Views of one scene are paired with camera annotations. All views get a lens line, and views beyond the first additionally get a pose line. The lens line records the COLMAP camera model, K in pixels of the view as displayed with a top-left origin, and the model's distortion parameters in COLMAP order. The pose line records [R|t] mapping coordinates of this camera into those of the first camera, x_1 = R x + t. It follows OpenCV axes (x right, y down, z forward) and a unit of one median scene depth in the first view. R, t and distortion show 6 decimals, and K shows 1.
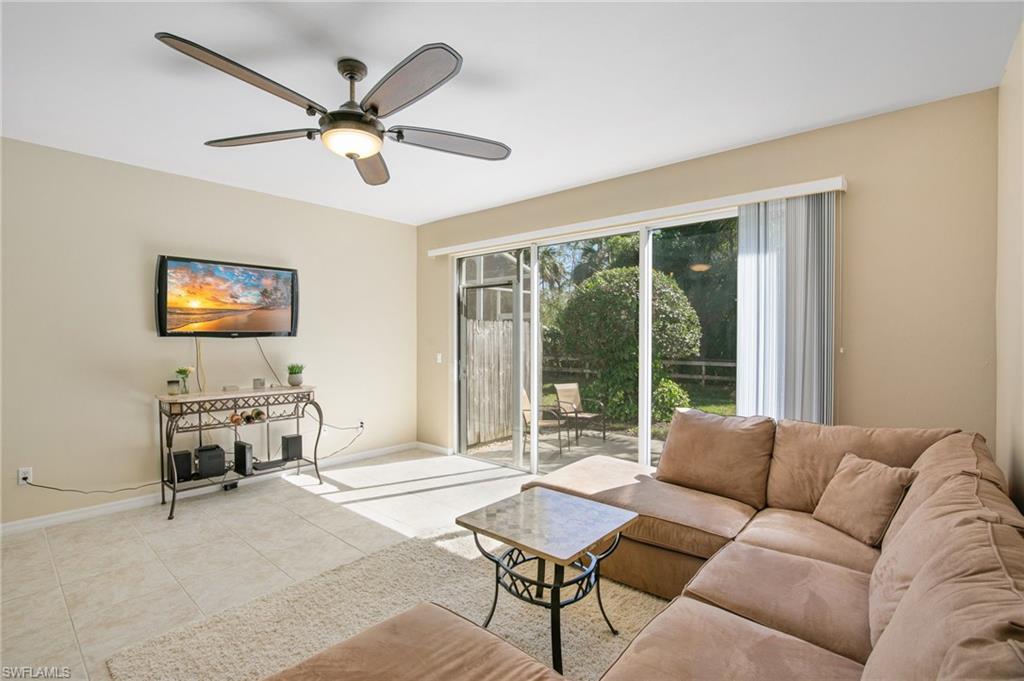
lens RADIAL K [[469.8, 0, 518.9], [0, 469.8, 343.8], [0, 0, 1]] dist [-0.033701, 0.005326]
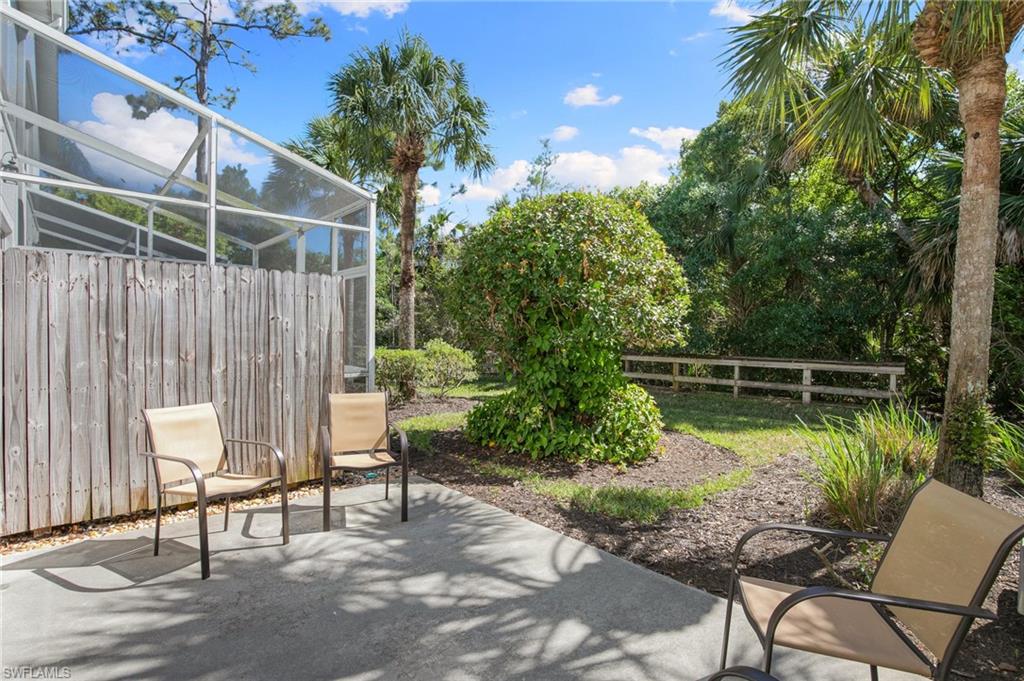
lens RADIAL K [[489.0, 0, 514.5], [0, 489.0, 341.2], [0, 0, 1]] dist [-0.015227, 0.000163]
pose [[0.991511, 0.011915, -0.129474, 0.539746], [-0.011882, 0.999929, 0.001025, 0.043320], [0.129477, 0.000522, 0.991582, 0.819865]]
